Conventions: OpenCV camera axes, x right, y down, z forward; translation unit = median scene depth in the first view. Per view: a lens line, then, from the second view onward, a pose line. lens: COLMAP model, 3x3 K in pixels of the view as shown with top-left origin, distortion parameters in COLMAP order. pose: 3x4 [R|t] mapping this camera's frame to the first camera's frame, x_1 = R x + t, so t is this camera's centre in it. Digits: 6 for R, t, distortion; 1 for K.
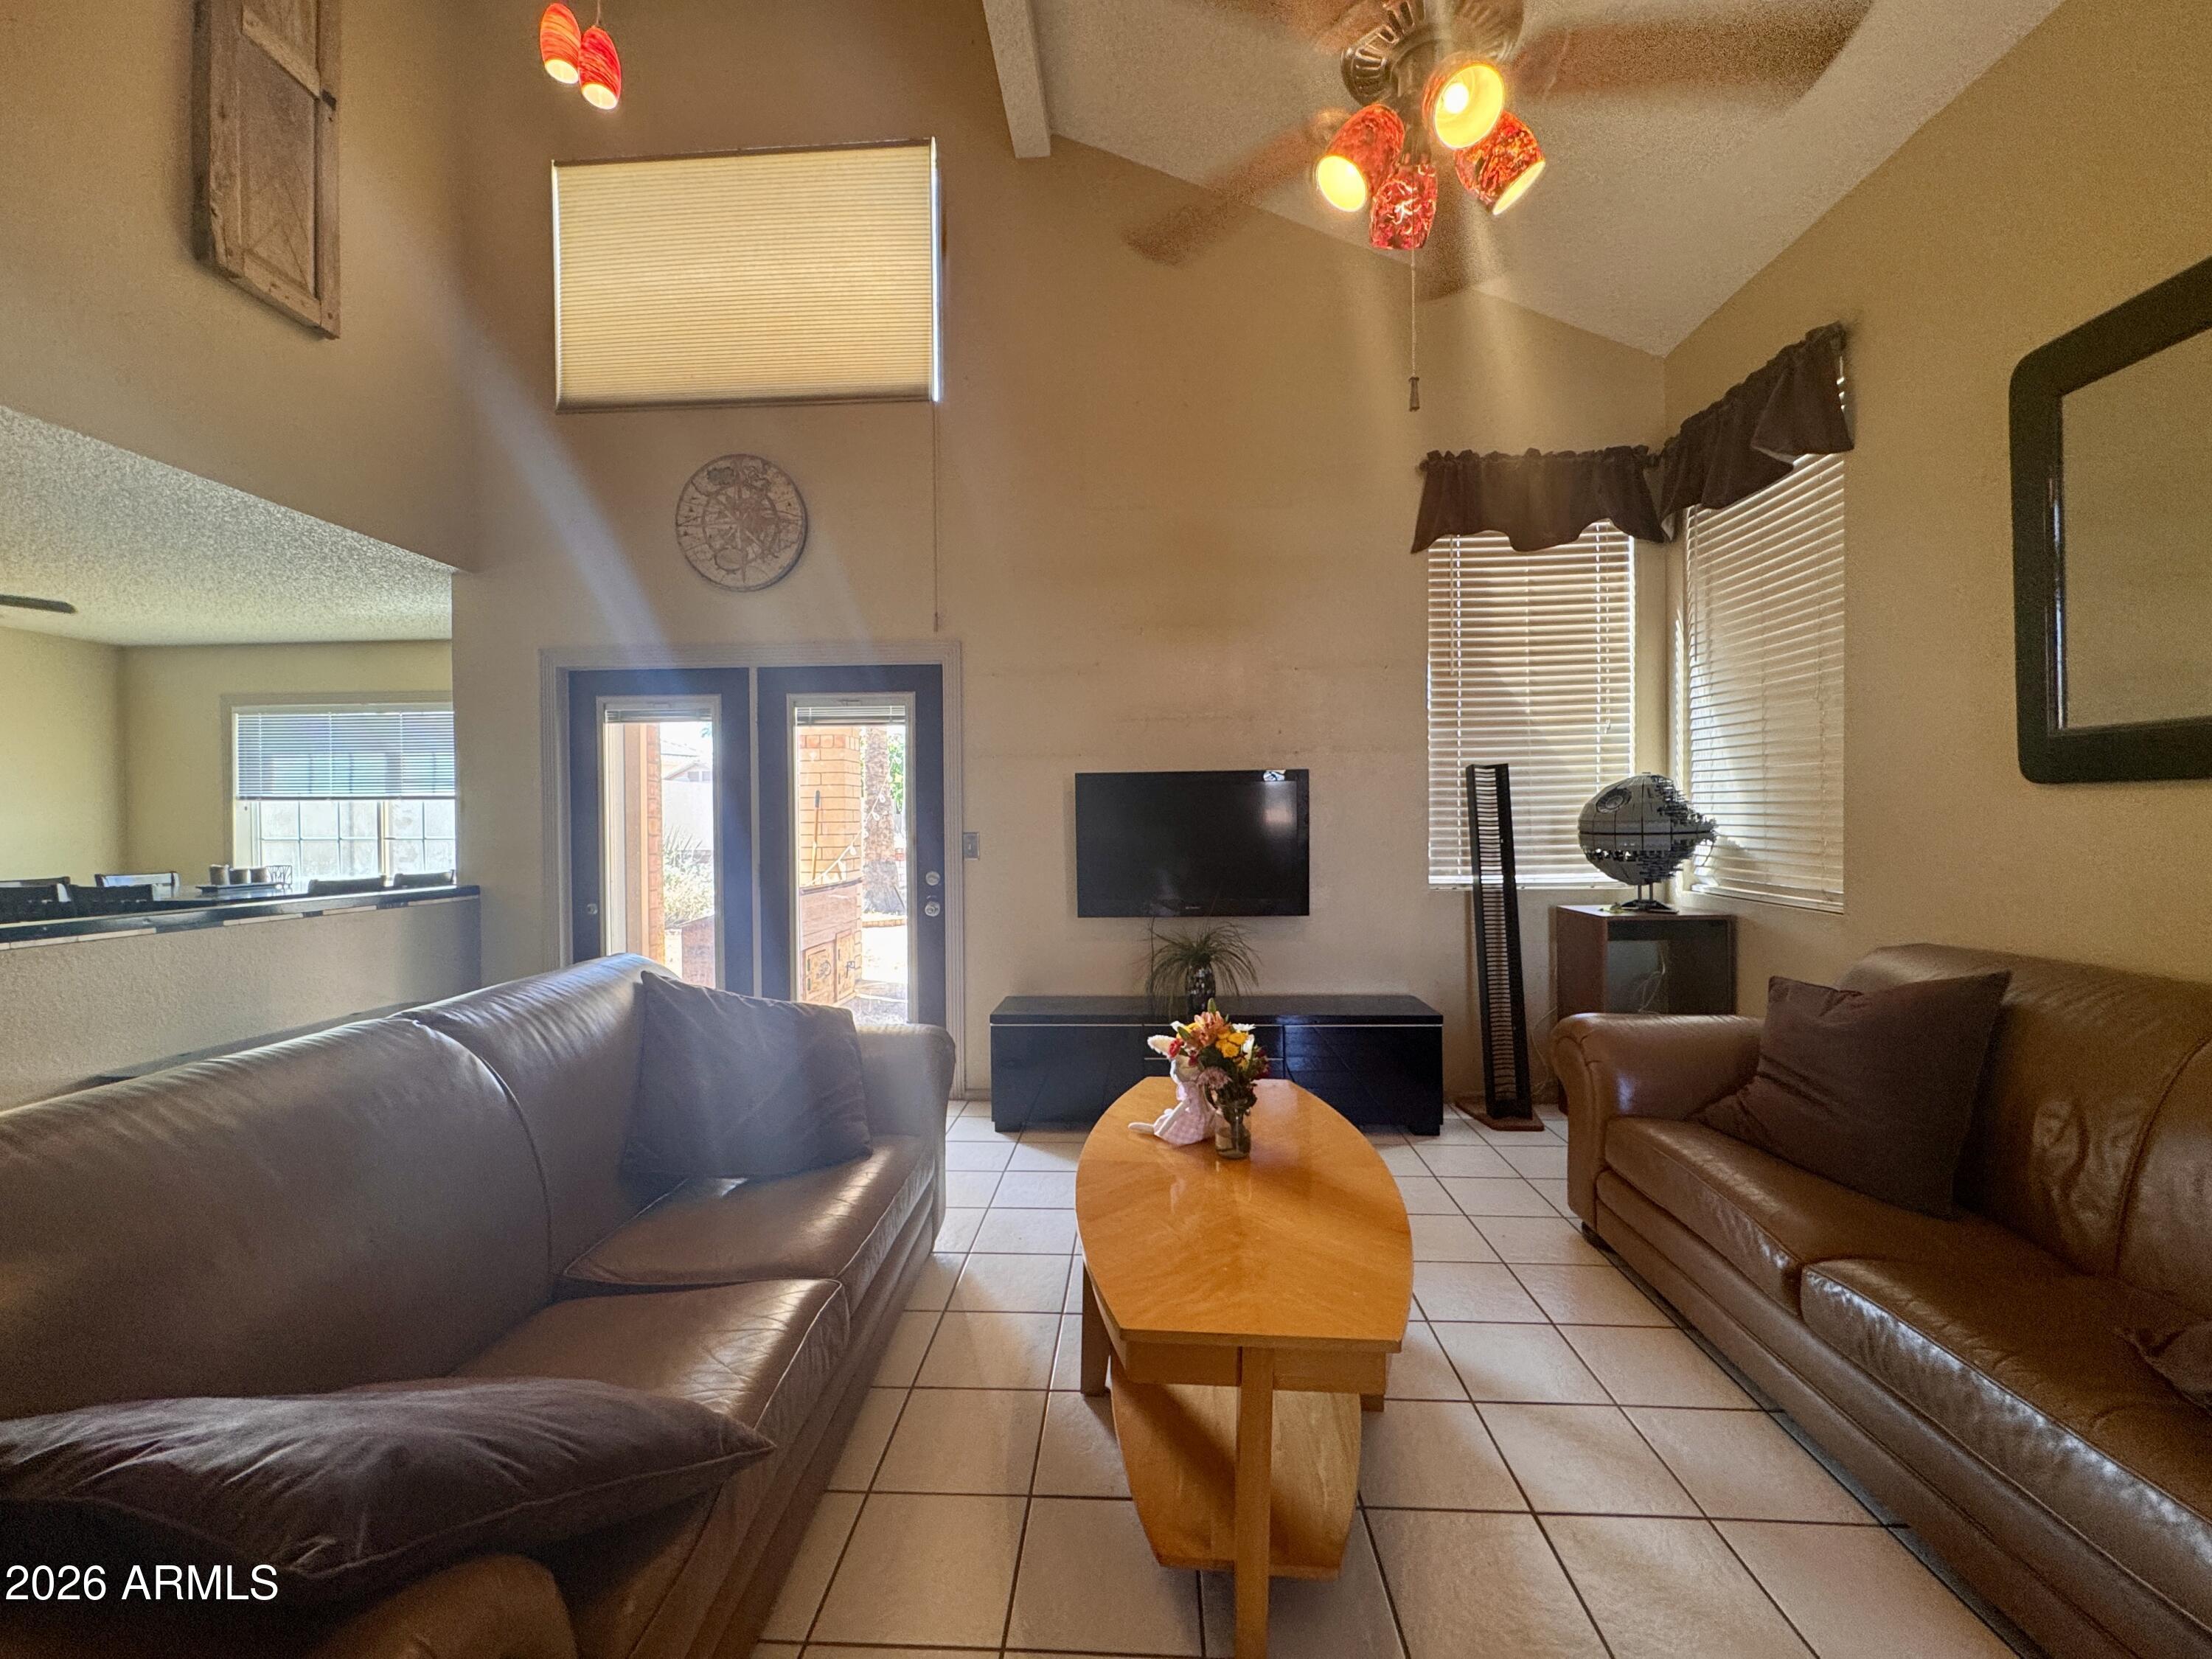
lens RADIAL K [[886.6, 0, 1100.5], [0, 886.6, 825.3], [0, 0, 1]] dist [-0.001026, 0.000310]
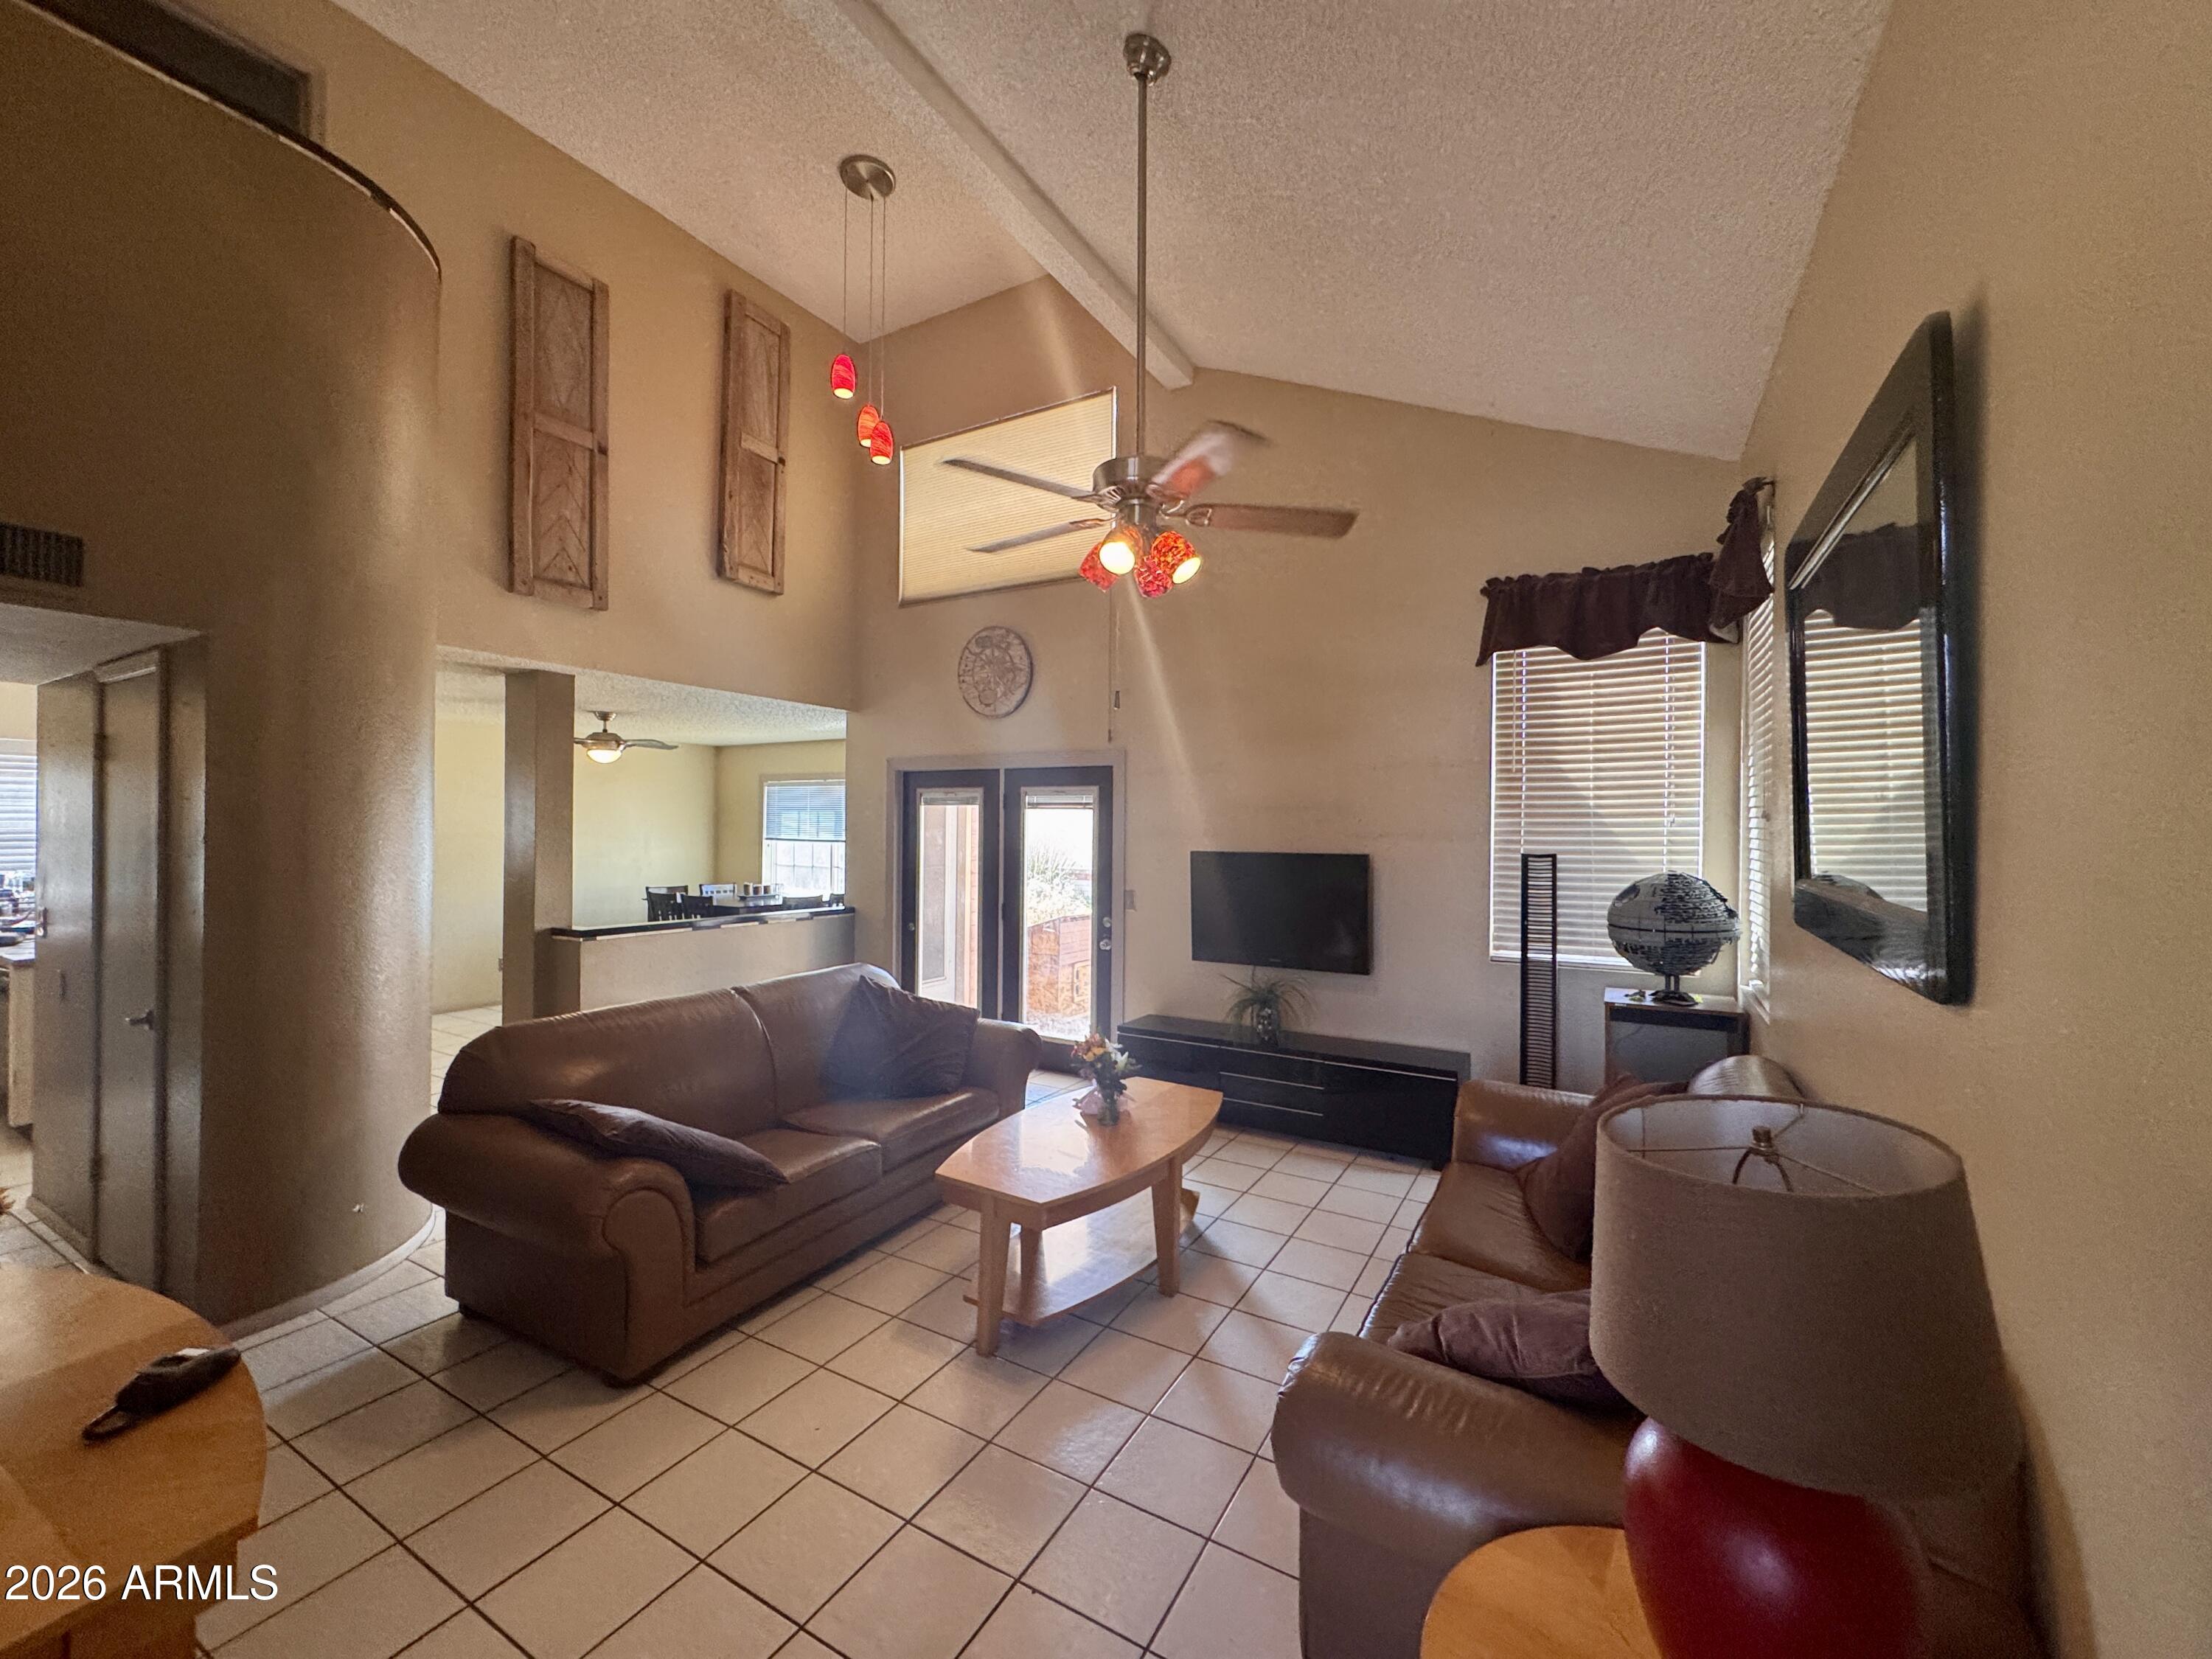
lens RADIAL K [[886.6, 0, 1100.5], [0, 886.6, 825.3], [0, 0, 1]] dist [-0.001026, 0.000310]
pose [[0.891301, 0.015816, -0.453136, 0.438445], [-0.021059, 0.999757, -0.006528, -0.083366], [0.452923, 0.015361, 0.891417, -0.237666]]
